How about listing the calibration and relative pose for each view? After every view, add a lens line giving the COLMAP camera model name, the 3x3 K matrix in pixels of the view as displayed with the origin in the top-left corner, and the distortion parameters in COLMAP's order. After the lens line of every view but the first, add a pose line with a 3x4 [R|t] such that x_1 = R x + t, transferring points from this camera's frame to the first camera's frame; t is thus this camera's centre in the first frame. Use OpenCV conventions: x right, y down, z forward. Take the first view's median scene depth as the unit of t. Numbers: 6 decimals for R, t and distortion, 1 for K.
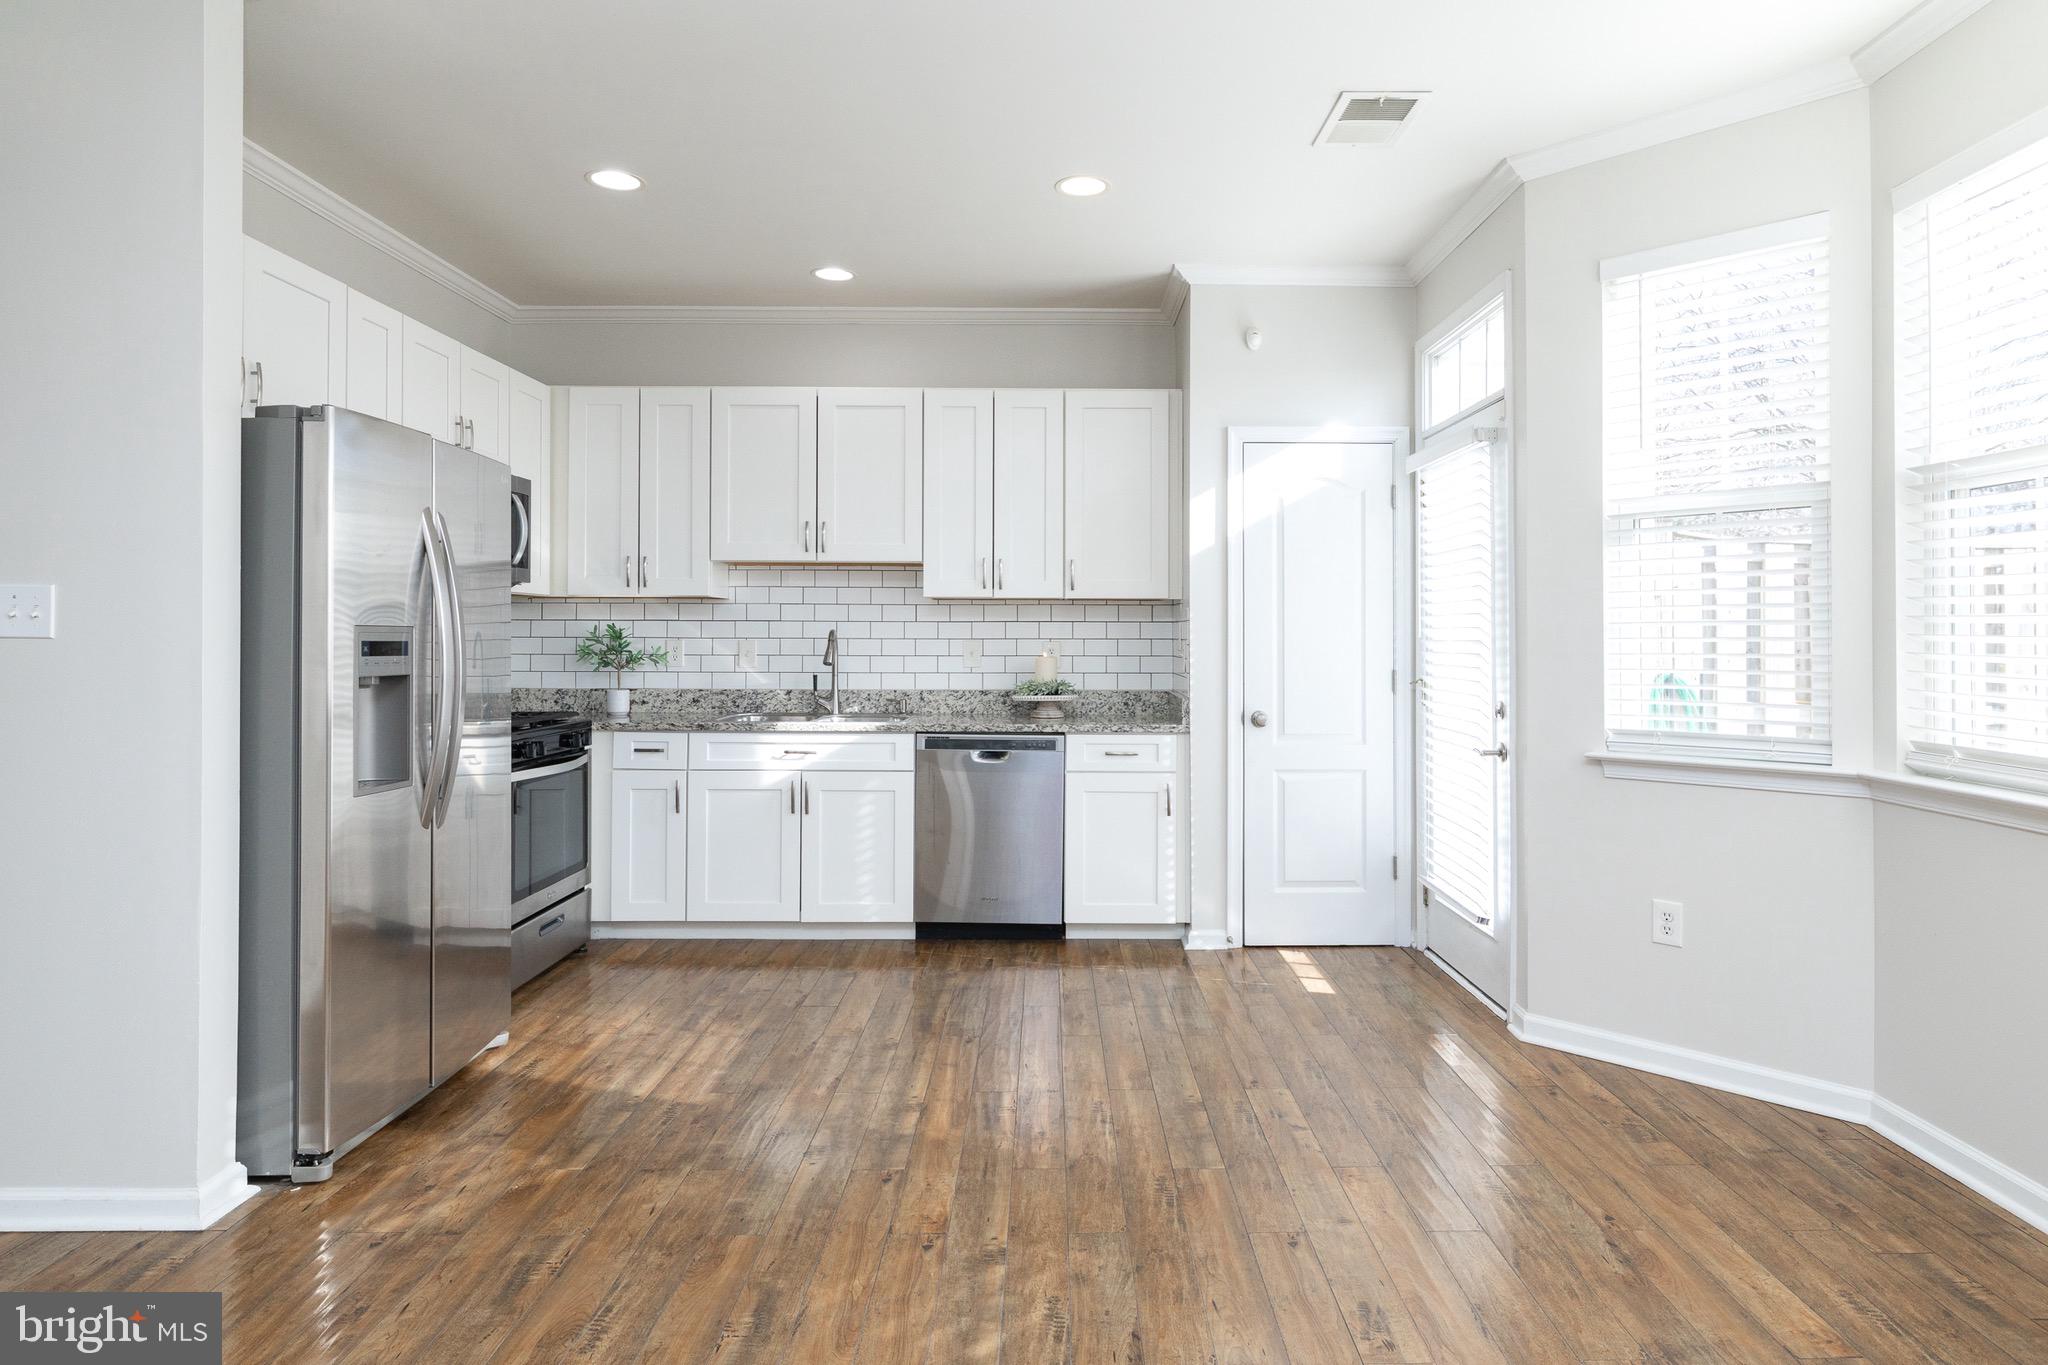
lens RADIAL K [[1164.8, 0, 1087.5], [0, 1164.8, 618.6], [0, 0, 1]] dist [-0.002284, 0.002609]
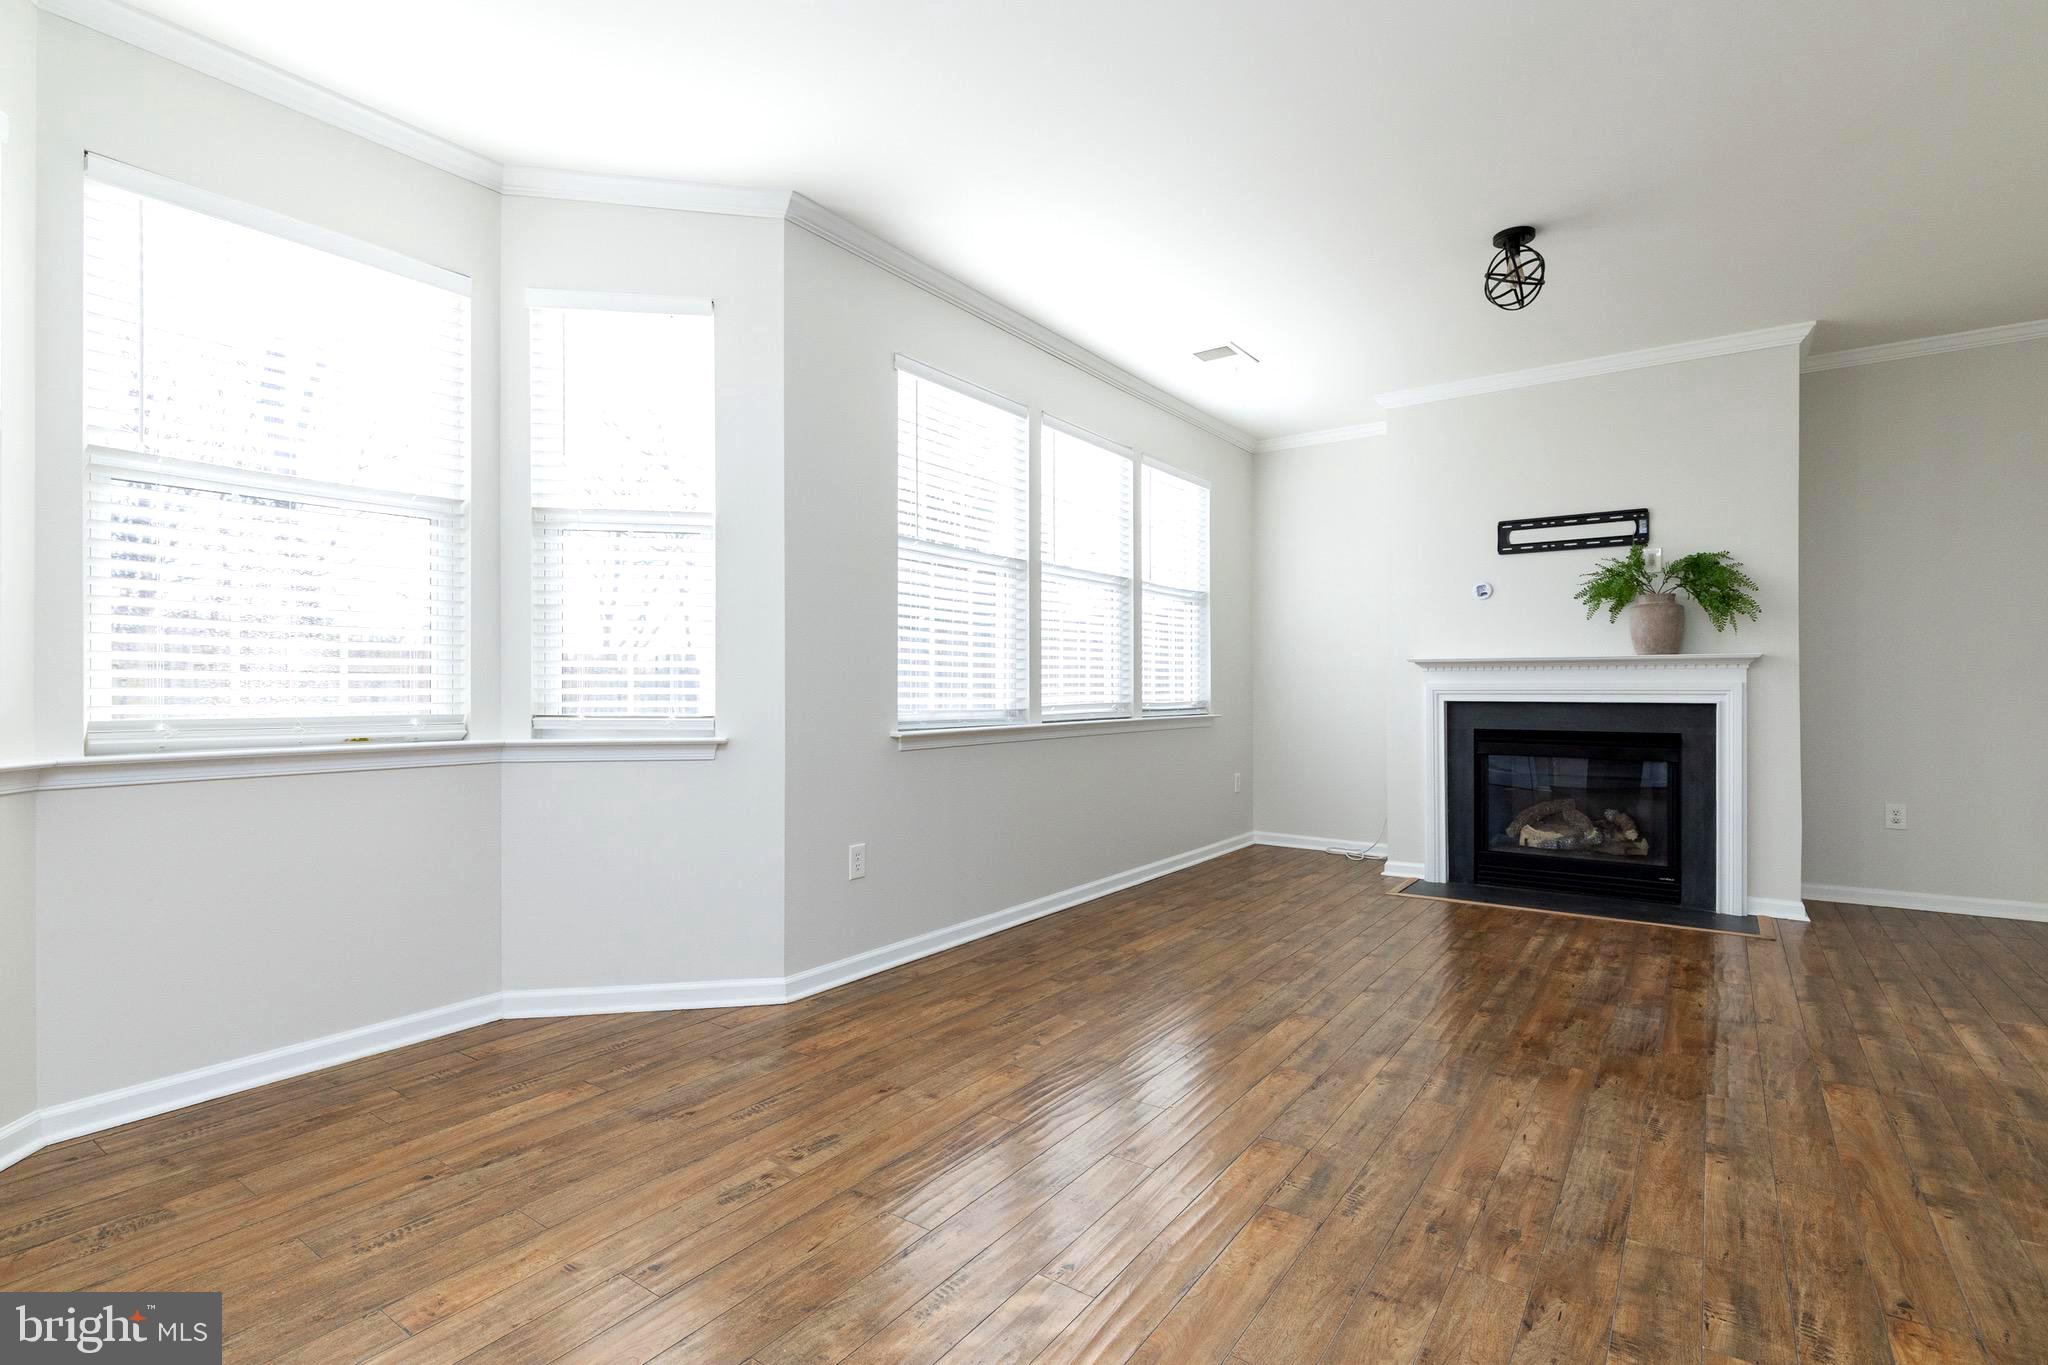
lens RADIAL K [[962.7, 0, 1025.0], [0, 962.7, 685.3], [0, 0, 1]] dist [0.003762, -0.001405]
pose [[-0.794640, -0.003920, 0.607069, -0.255880], [-0.011464, 0.999898, -0.008550, 0.044794], [-0.606973, -0.013753, -0.794603, 0.722947]]
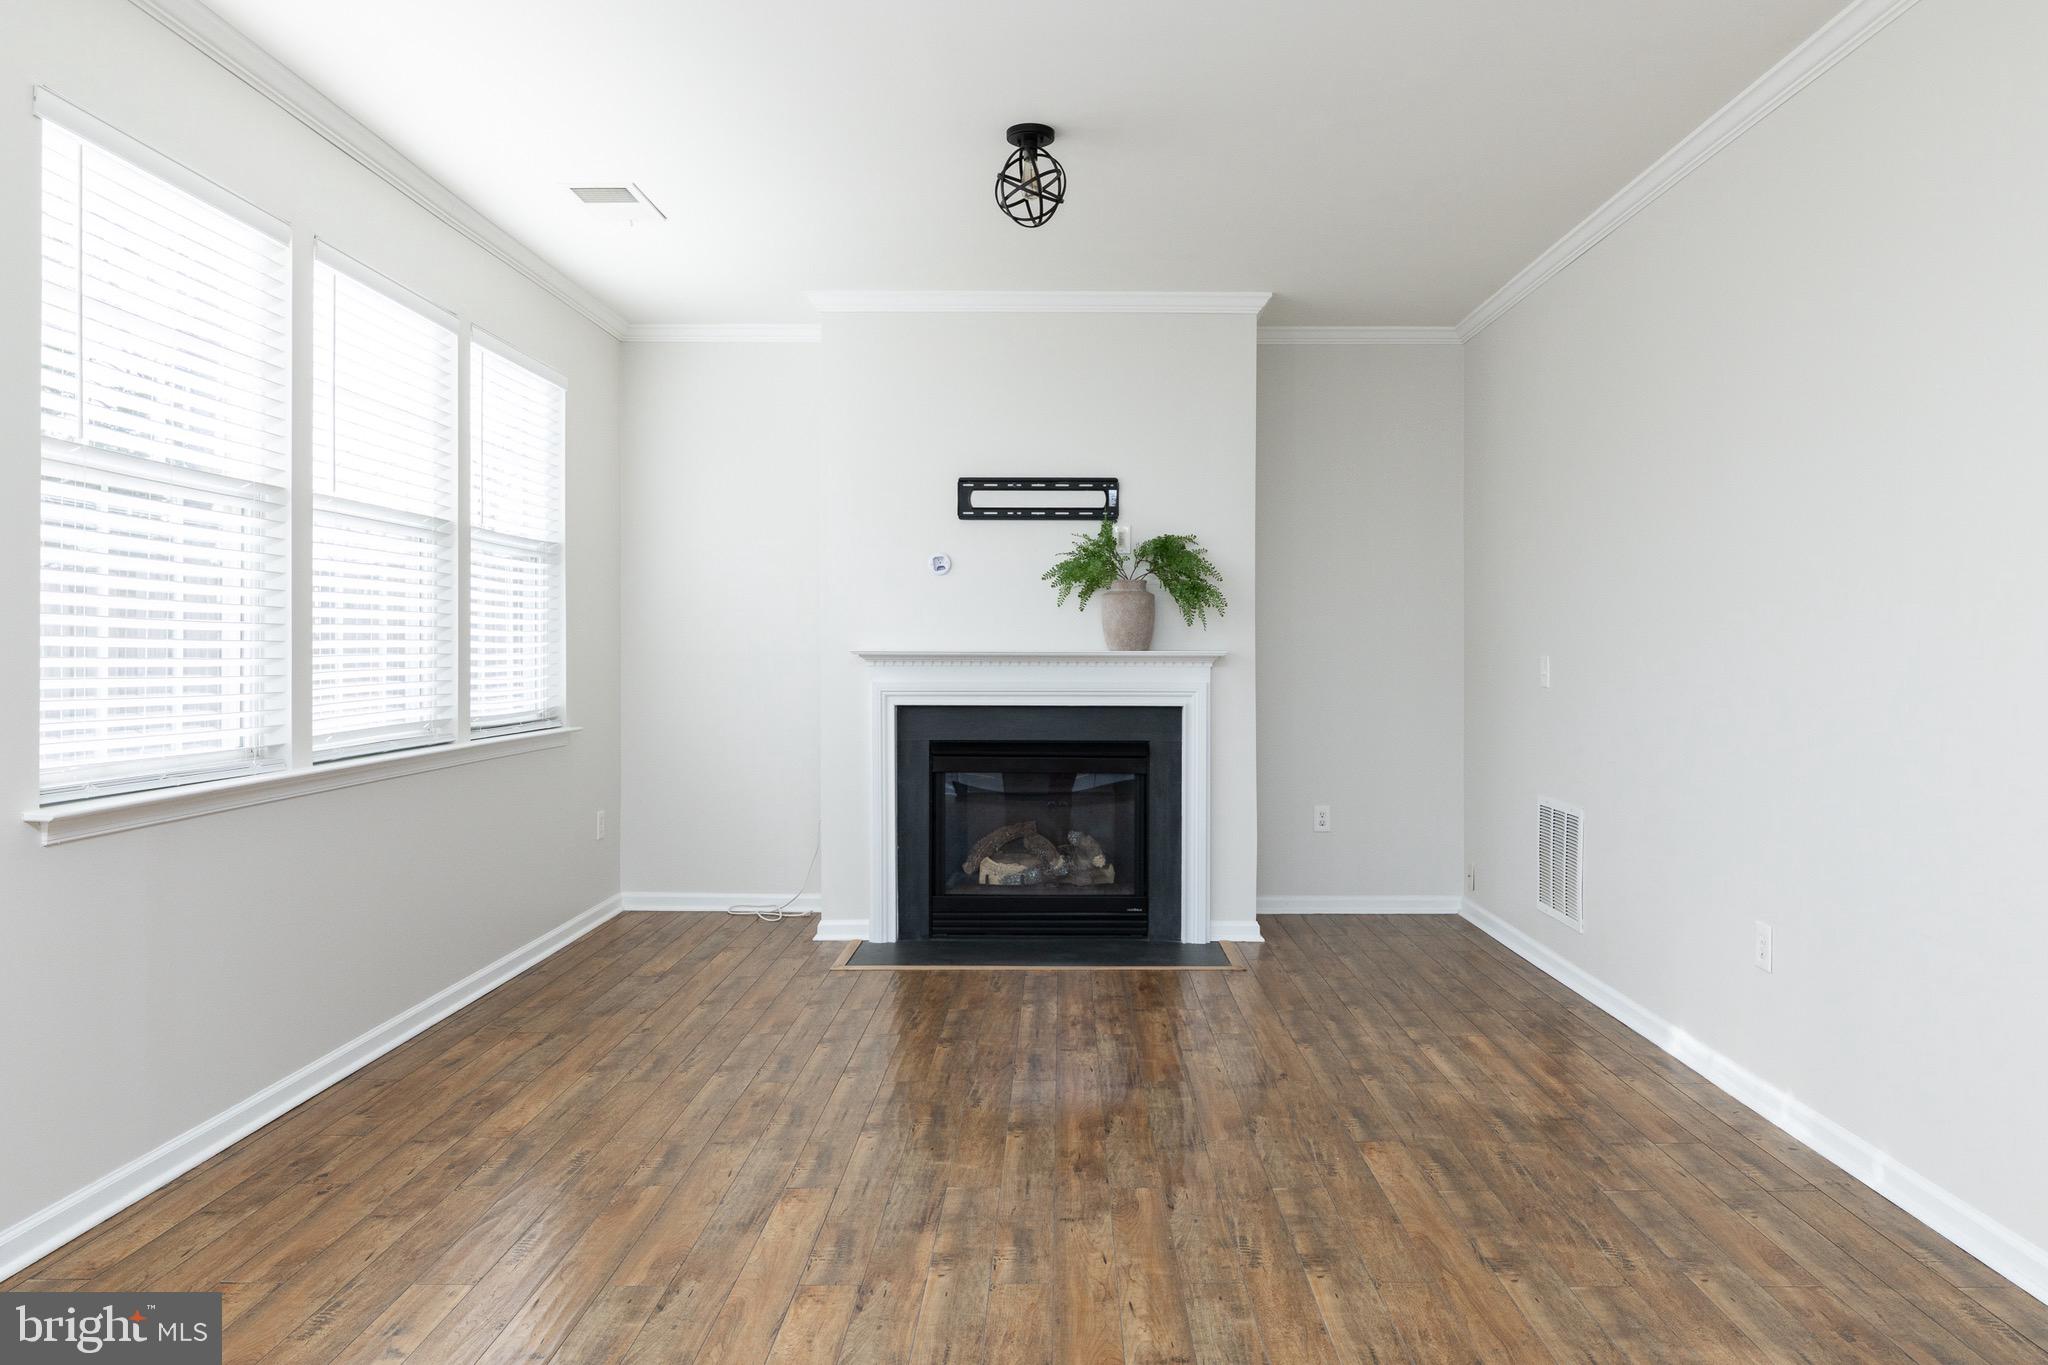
lens RADIAL K [[1322.5, 0, 1052.8], [0, 1322.5, 648.2], [0, 0, 1]] dist [0.007932, -0.009689]
pose [[-0.999229, -0.007047, 0.038623, -0.148510], [-0.007563, 0.999884, -0.013227, 0.011481], [-0.038526, -0.013509, -0.999166, 0.710064]]
